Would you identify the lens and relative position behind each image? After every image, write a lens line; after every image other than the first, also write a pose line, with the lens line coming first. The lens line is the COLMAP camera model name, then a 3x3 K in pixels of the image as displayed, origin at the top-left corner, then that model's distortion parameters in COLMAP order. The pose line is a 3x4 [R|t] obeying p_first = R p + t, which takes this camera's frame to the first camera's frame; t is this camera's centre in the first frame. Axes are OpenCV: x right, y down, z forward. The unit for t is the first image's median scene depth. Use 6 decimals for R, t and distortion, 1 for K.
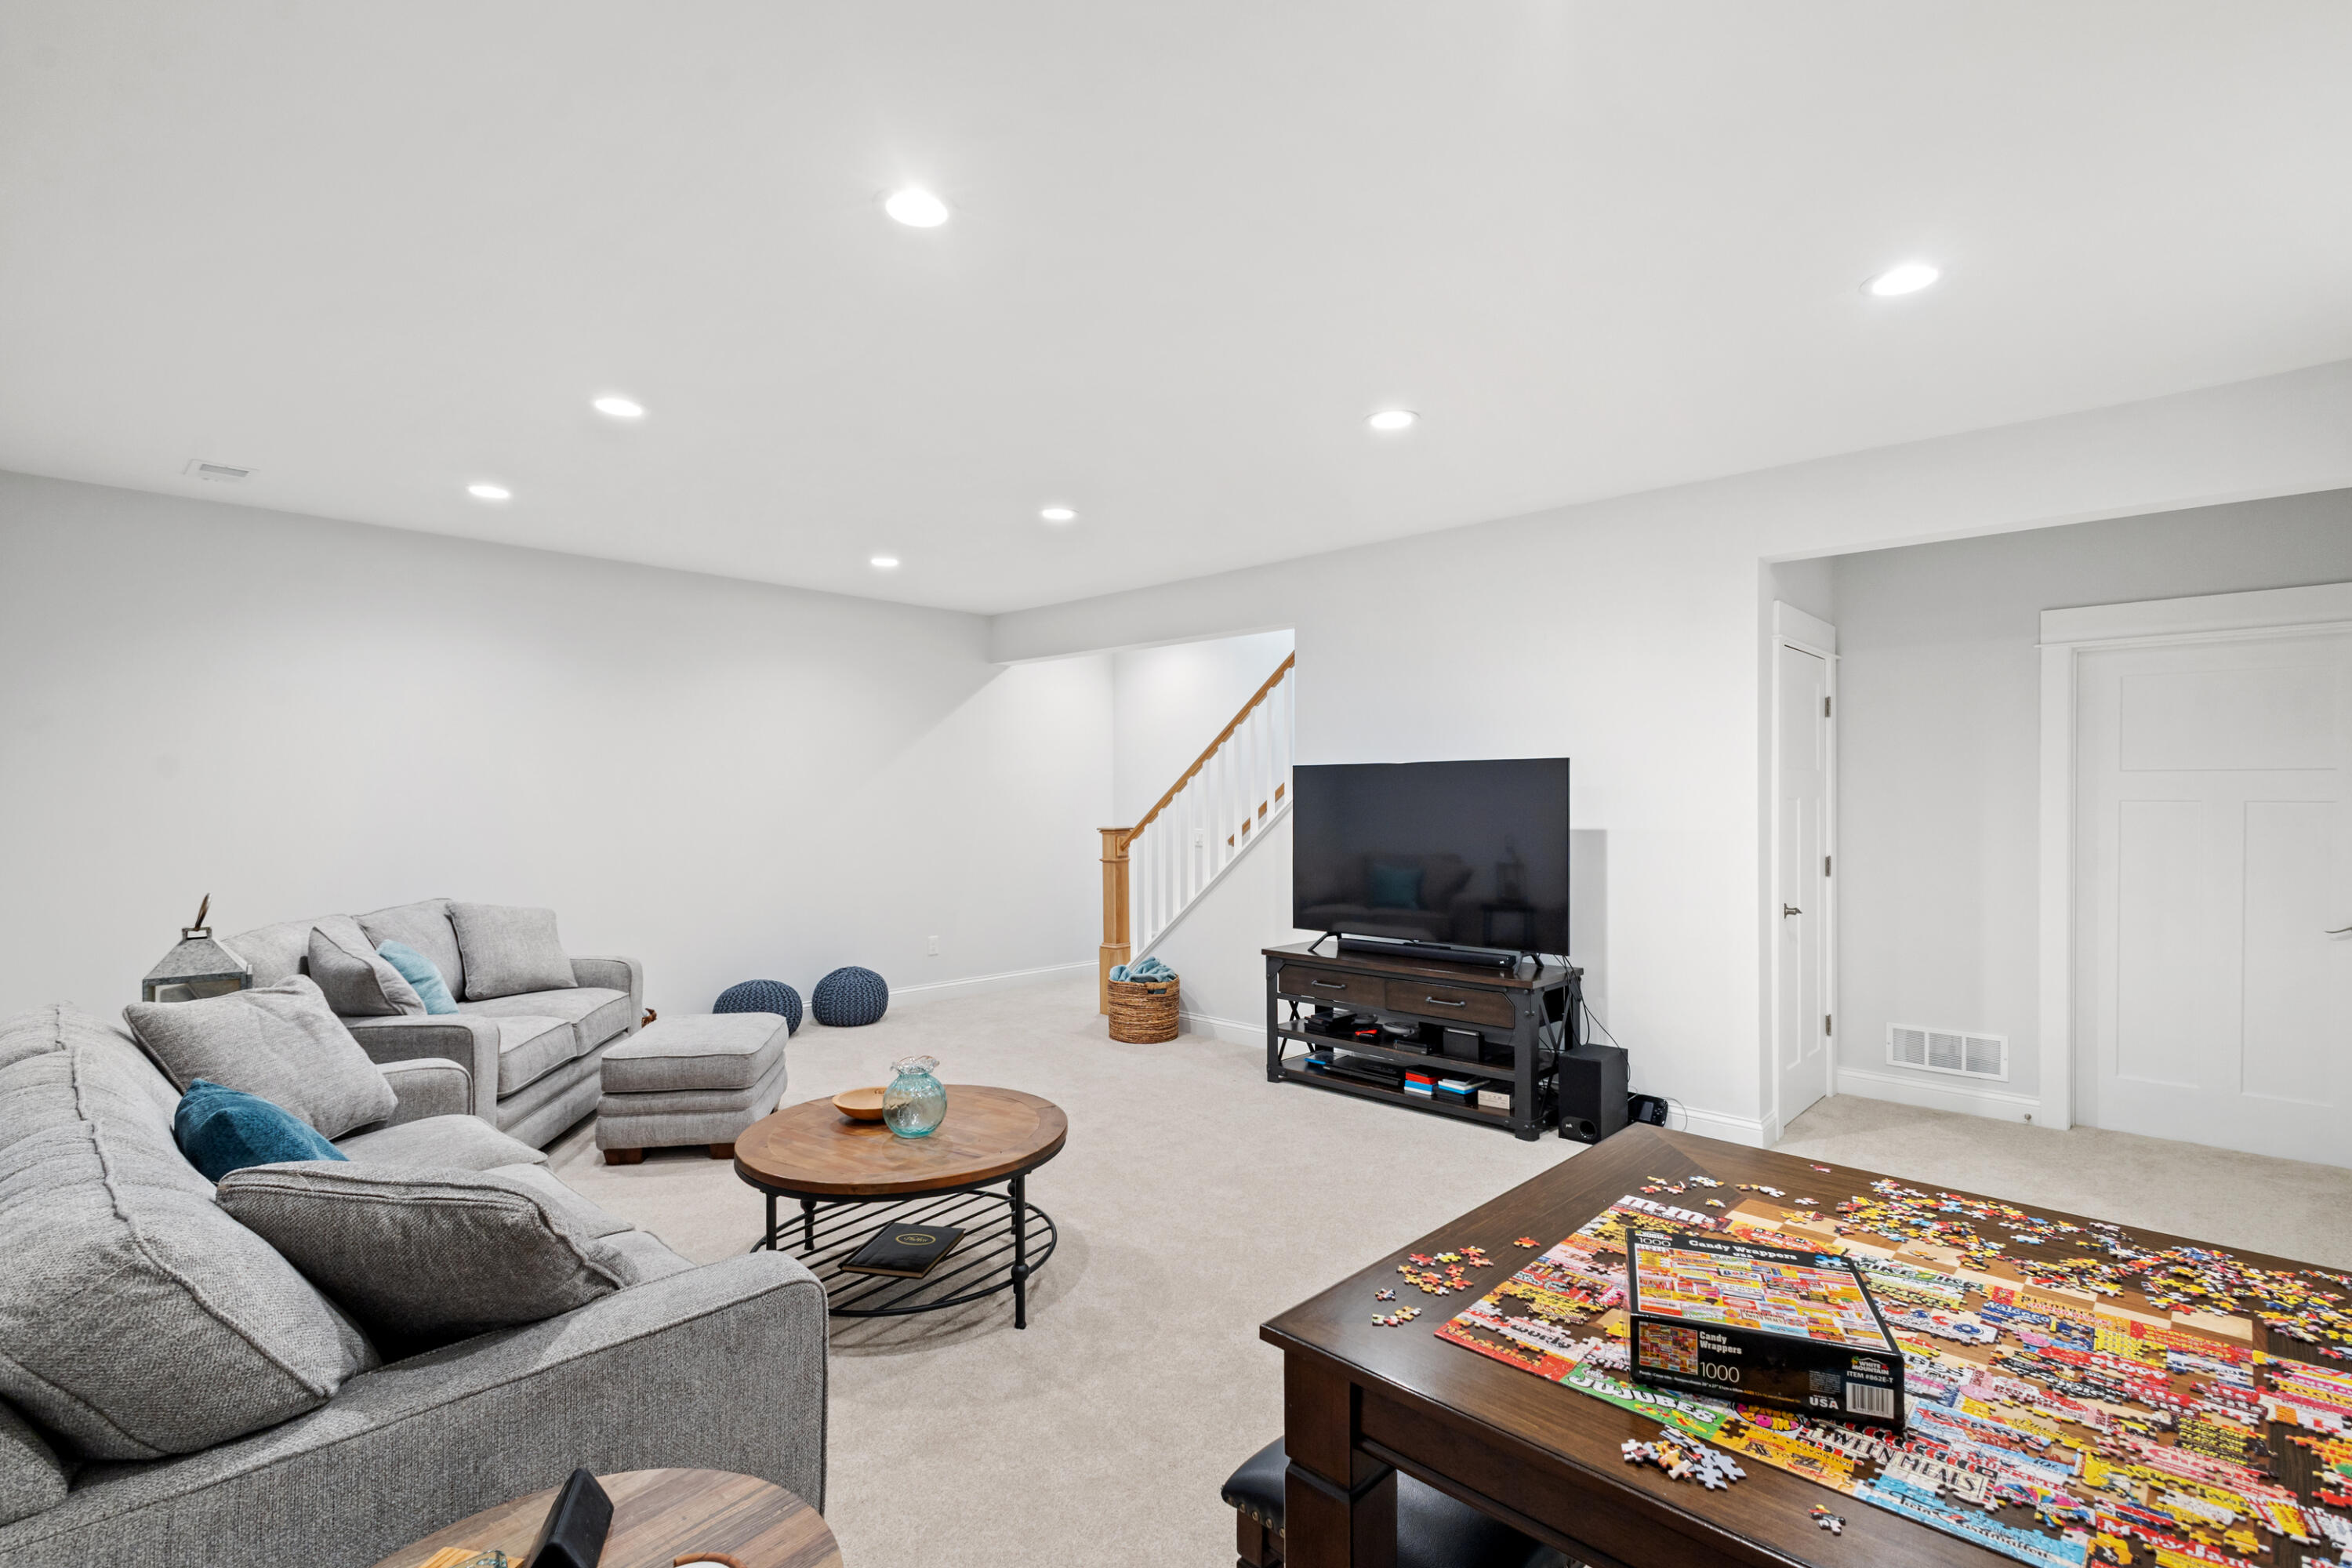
lens RADIAL K [[1096.4, 0, 1176.0], [0, 1096.4, 784.0], [0, 0, 1]] dist [0.000091, -0.000354]
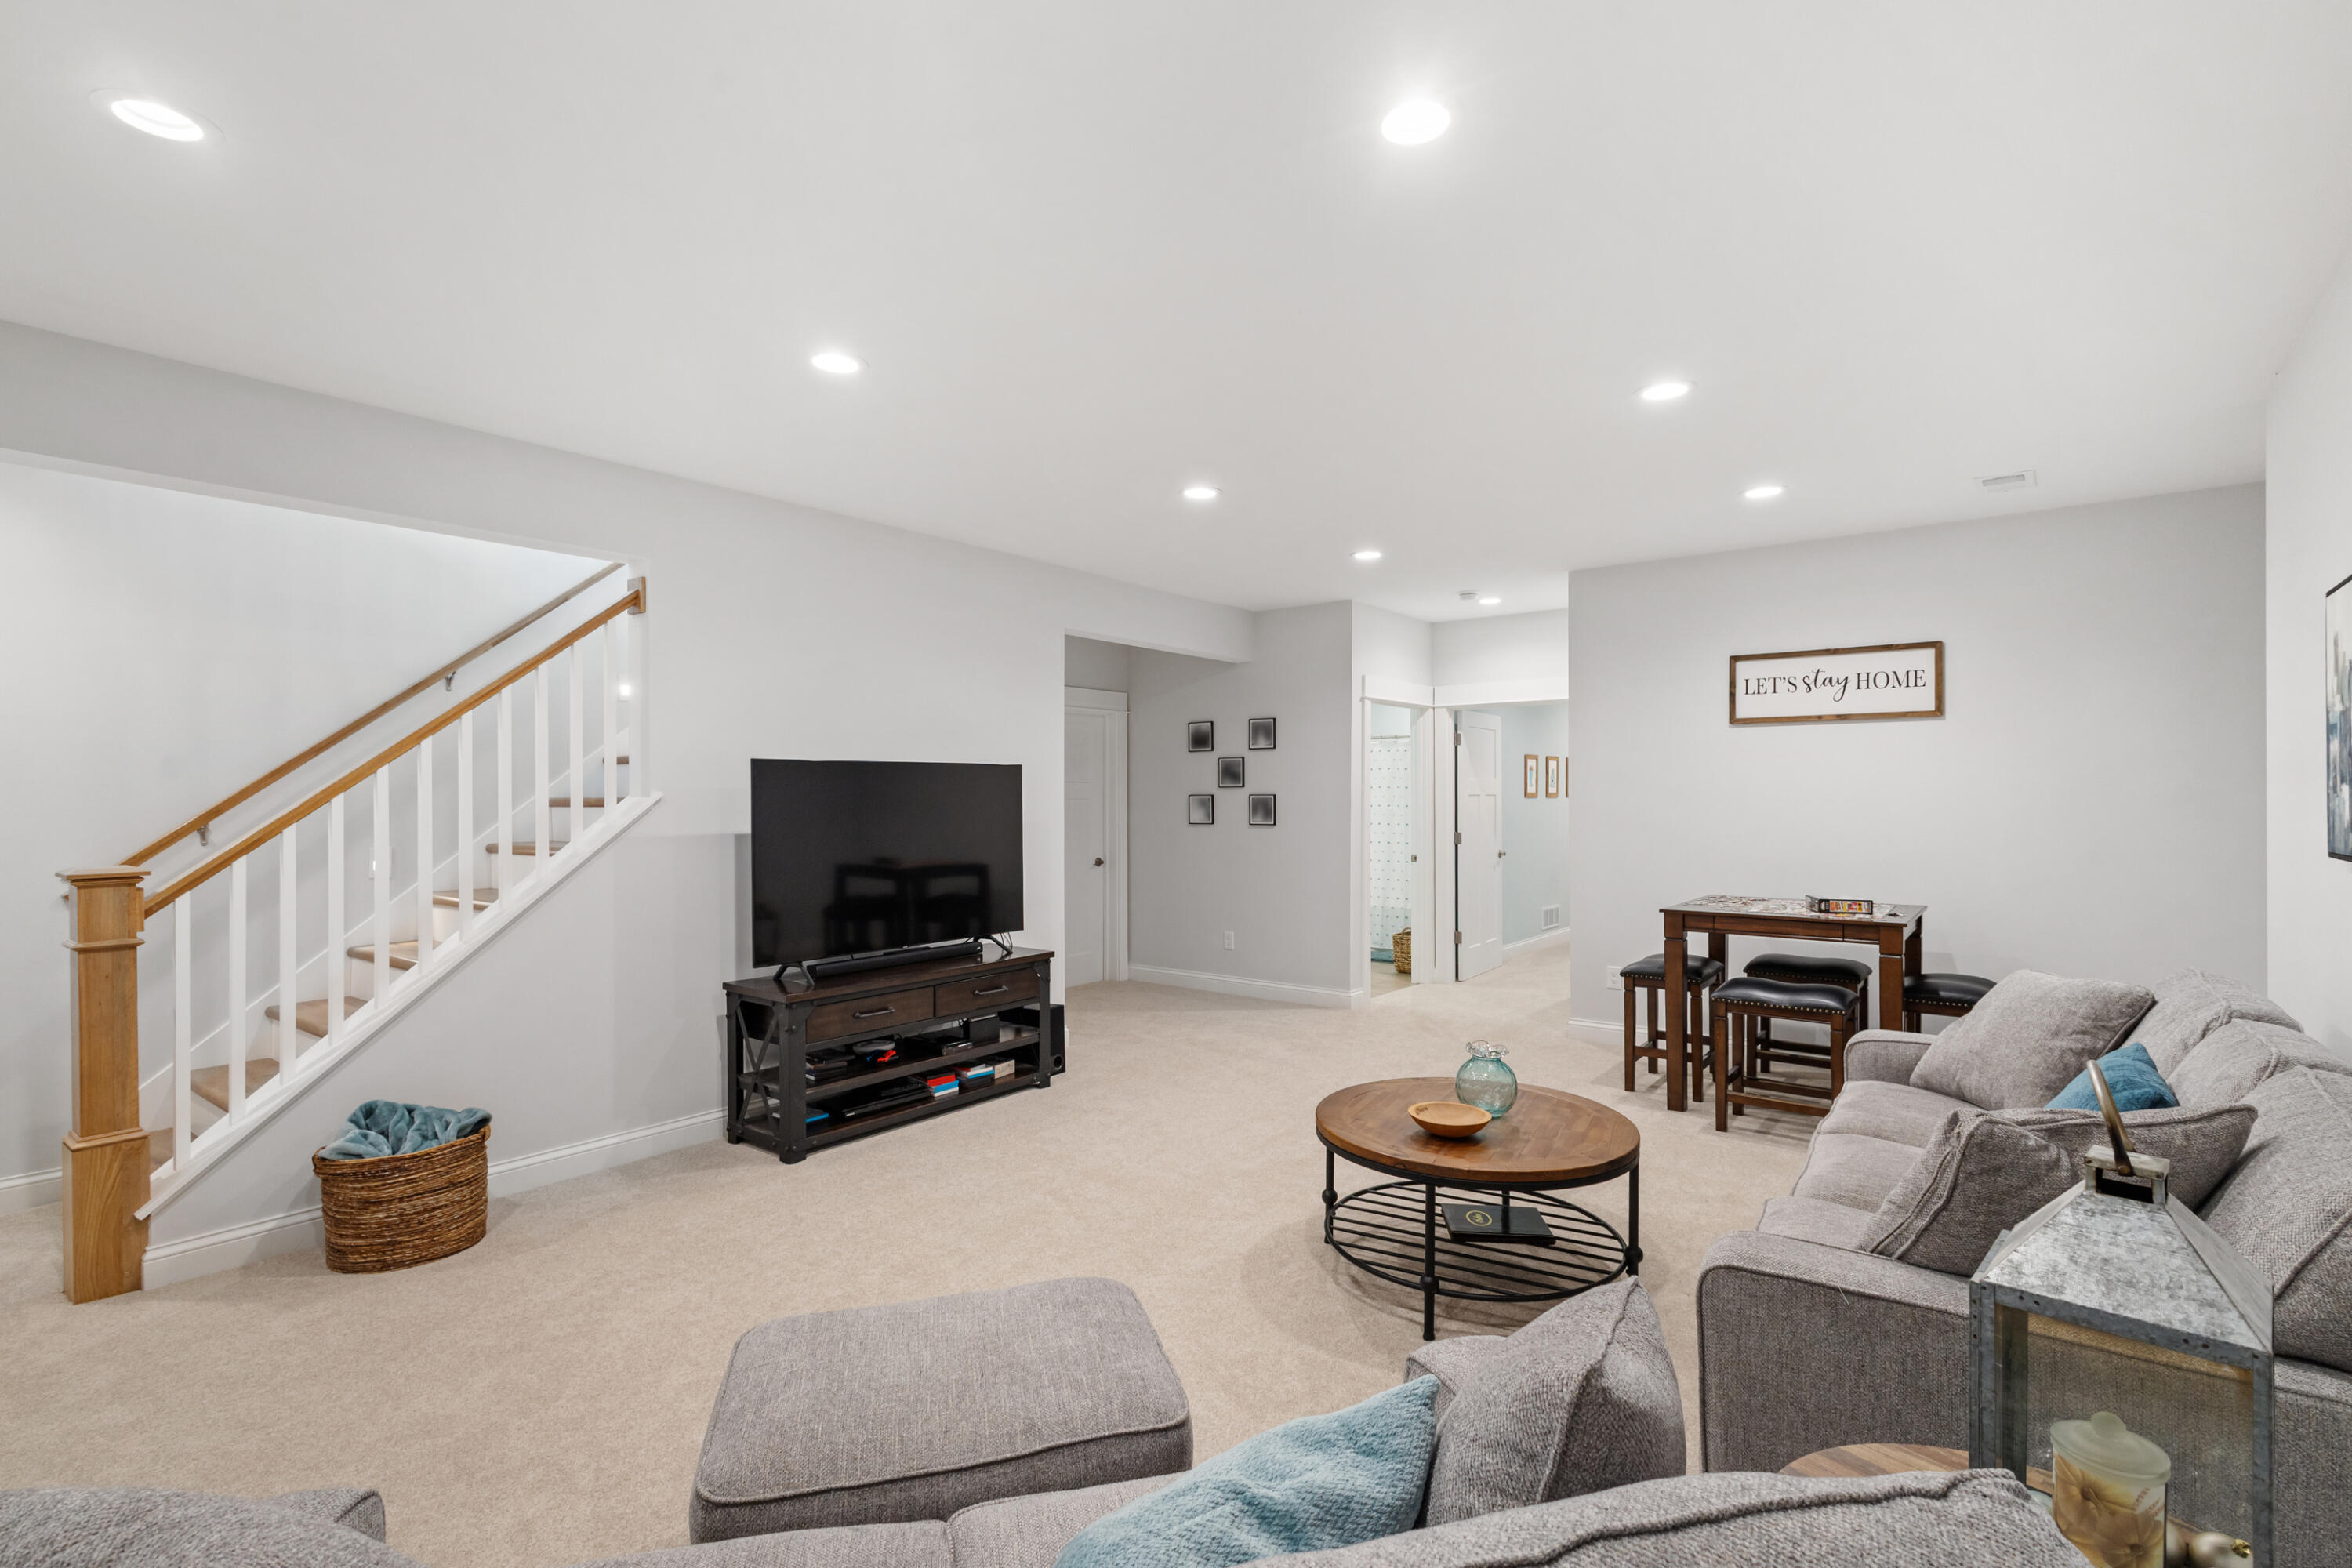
lens RADIAL K [[1096.4, 0, 1176.0], [0, 1096.4, 784.0], [0, 0, 1]] dist [0.000091, -0.000354]
pose [[-0.097314, 0.012580, 0.995174, -0.789613], [-0.003282, 0.999911, -0.012961, 0.011331], [-0.995248, -0.004528, -0.097264, 0.882494]]
